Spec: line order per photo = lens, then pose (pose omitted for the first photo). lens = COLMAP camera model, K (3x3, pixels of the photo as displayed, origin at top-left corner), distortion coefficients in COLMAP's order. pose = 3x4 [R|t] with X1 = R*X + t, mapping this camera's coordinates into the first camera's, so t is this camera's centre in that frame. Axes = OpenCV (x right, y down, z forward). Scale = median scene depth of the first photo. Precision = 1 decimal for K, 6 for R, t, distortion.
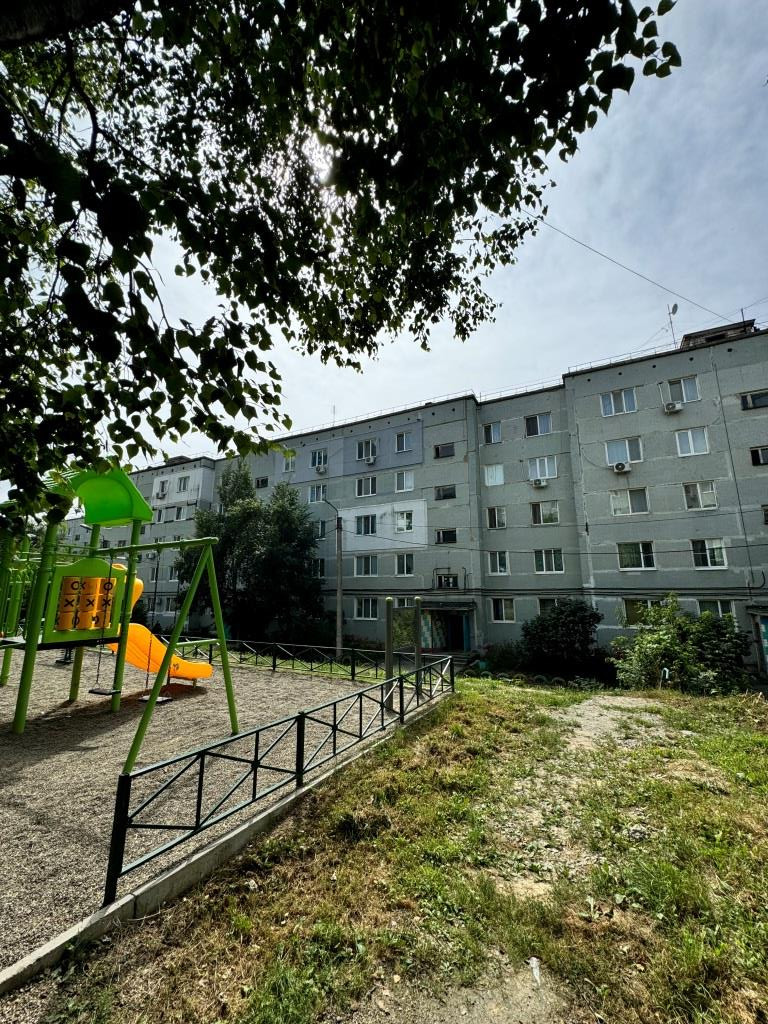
lens RADIAL K [[424.5, 0, 384.0], [0, 424.5, 512.0], [0, 0, 1]] dist [-0.002733, -0.000054]
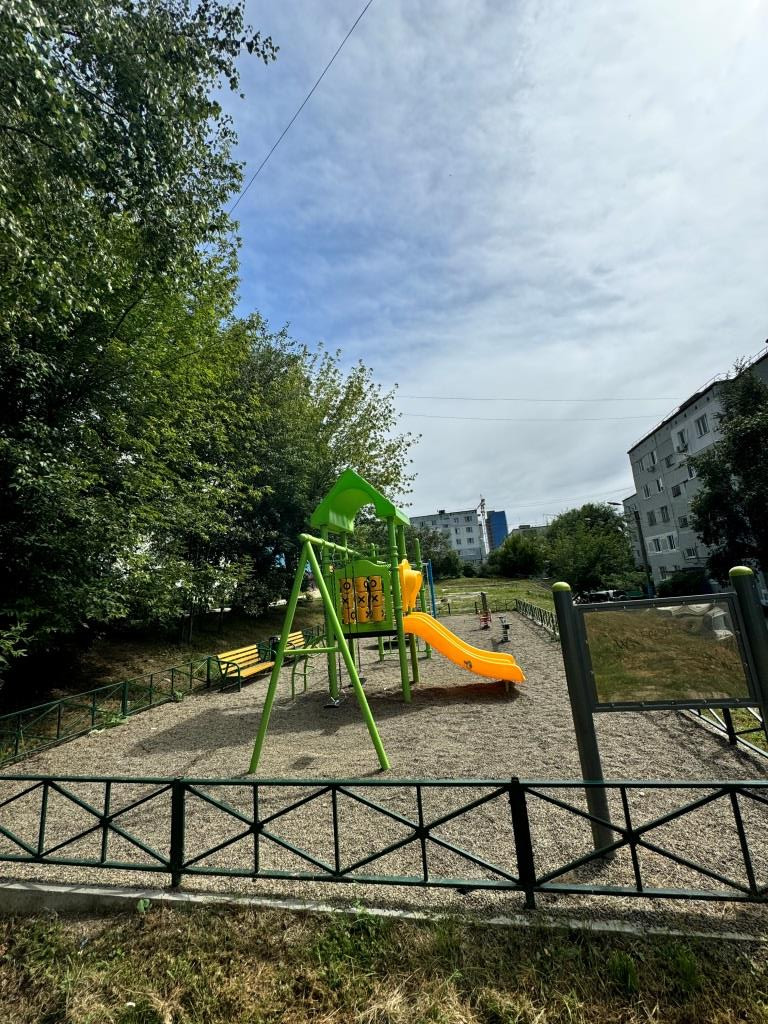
lens RADIAL K [[424.5, 0, 384.0], [0, 424.5, 512.0], [0, 0, 1]] dist [-0.002733, -0.000054]
pose [[0.249502, -0.213315, -0.944587, 0.633727], [0.274986, 0.950889, -0.142103, 0.252220], [0.928510, -0.224293, 0.295907, 1.203433]]
